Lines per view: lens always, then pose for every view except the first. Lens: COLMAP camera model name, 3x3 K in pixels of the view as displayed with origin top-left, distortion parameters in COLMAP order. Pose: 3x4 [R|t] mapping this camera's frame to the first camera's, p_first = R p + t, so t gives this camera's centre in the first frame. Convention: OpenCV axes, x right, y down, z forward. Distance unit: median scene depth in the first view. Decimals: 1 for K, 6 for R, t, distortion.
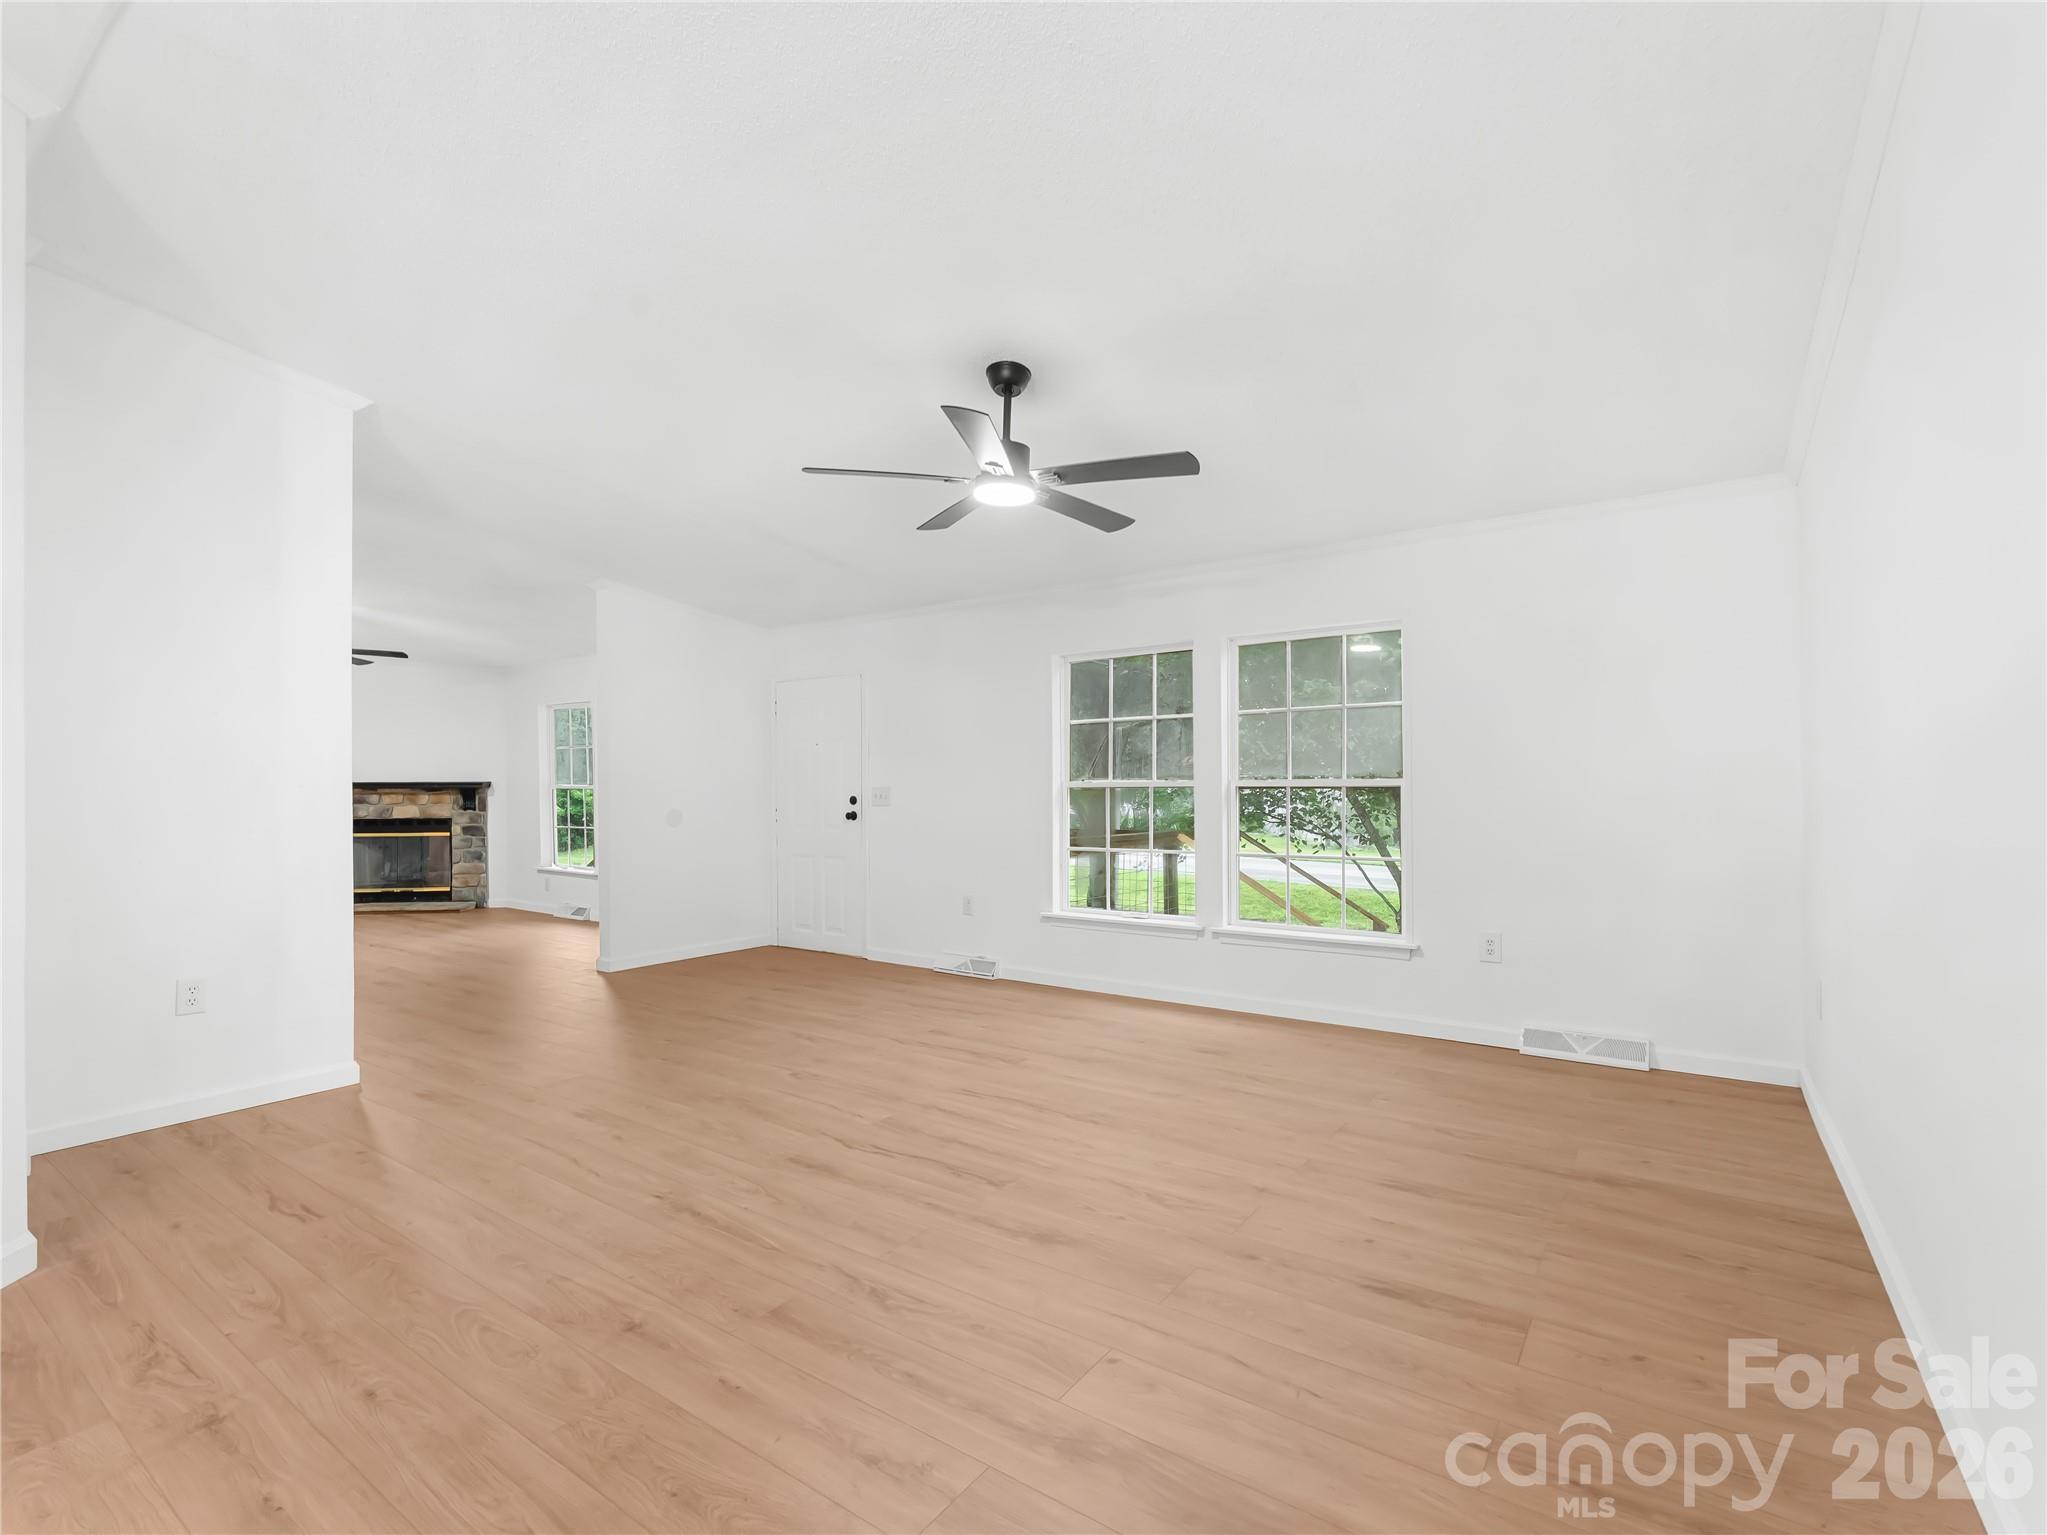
lens RADIAL K [[936.1, 0, 1013.0], [0, 936.1, 770.3], [0, 0, 1]] dist [0.001510, 0.000096]
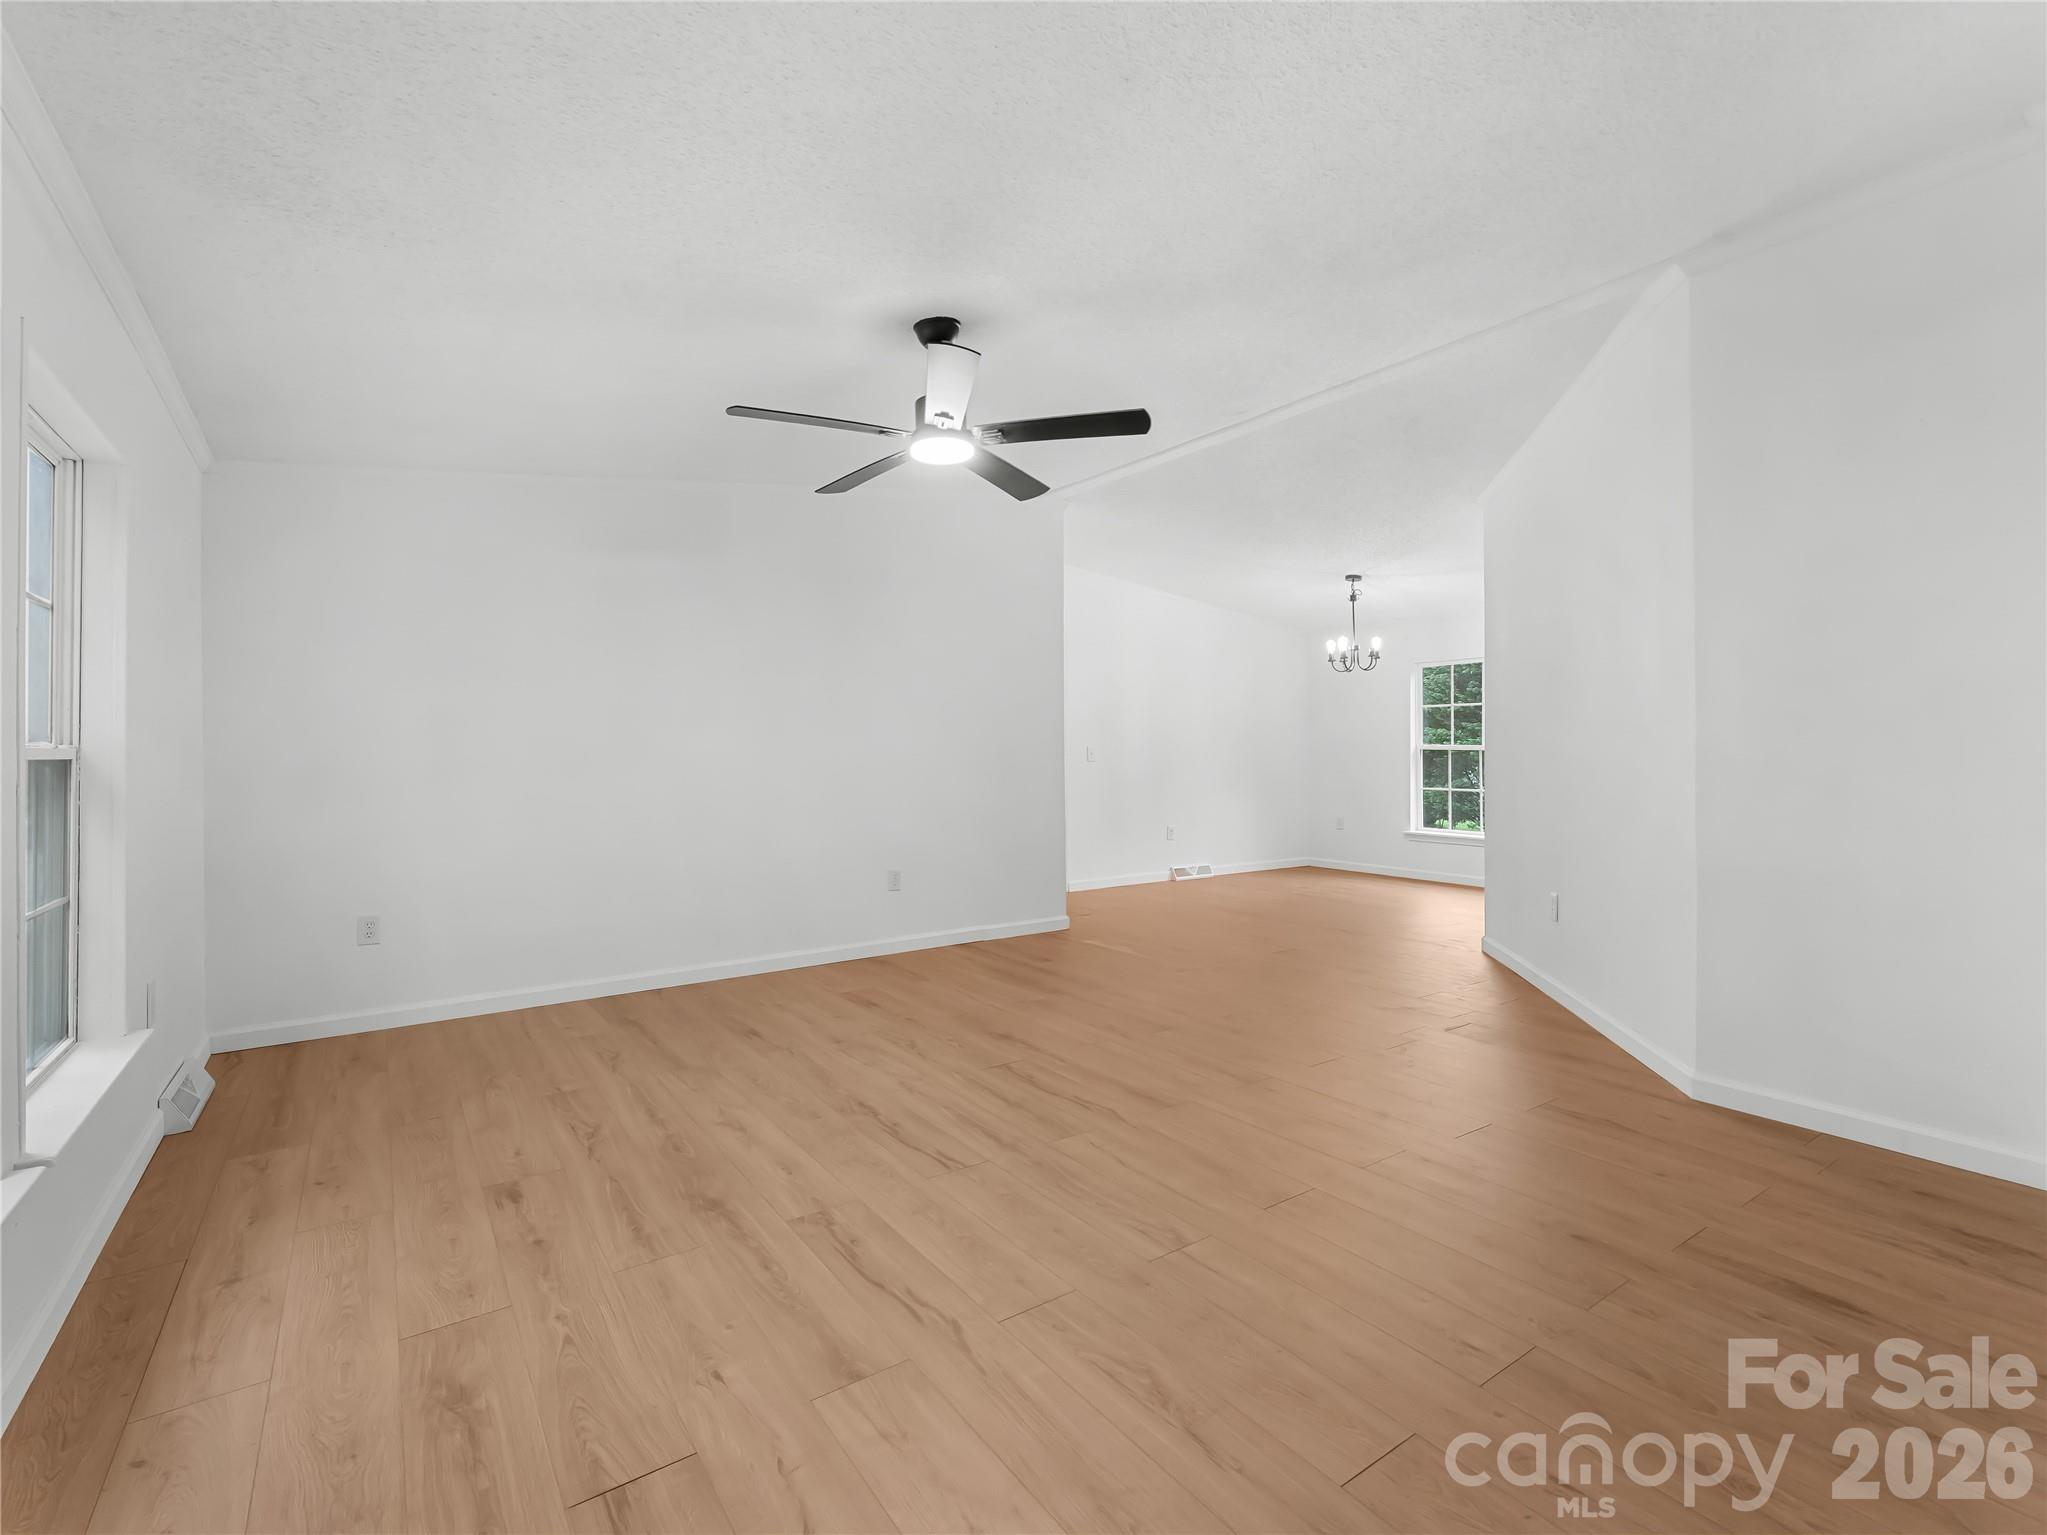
lens RADIAL K [[936.1, 0, 1014.6], [0, 936.1, 767.6], [0, 0, 1]] dist [0.001510, 0.000096]
pose [[-0.940112, 0.001827, 0.340861, -0.395866], [-0.001799, 0.999945, -0.010320, 0.033922], [-0.340861, -0.010315, -0.940057, 1.865421]]
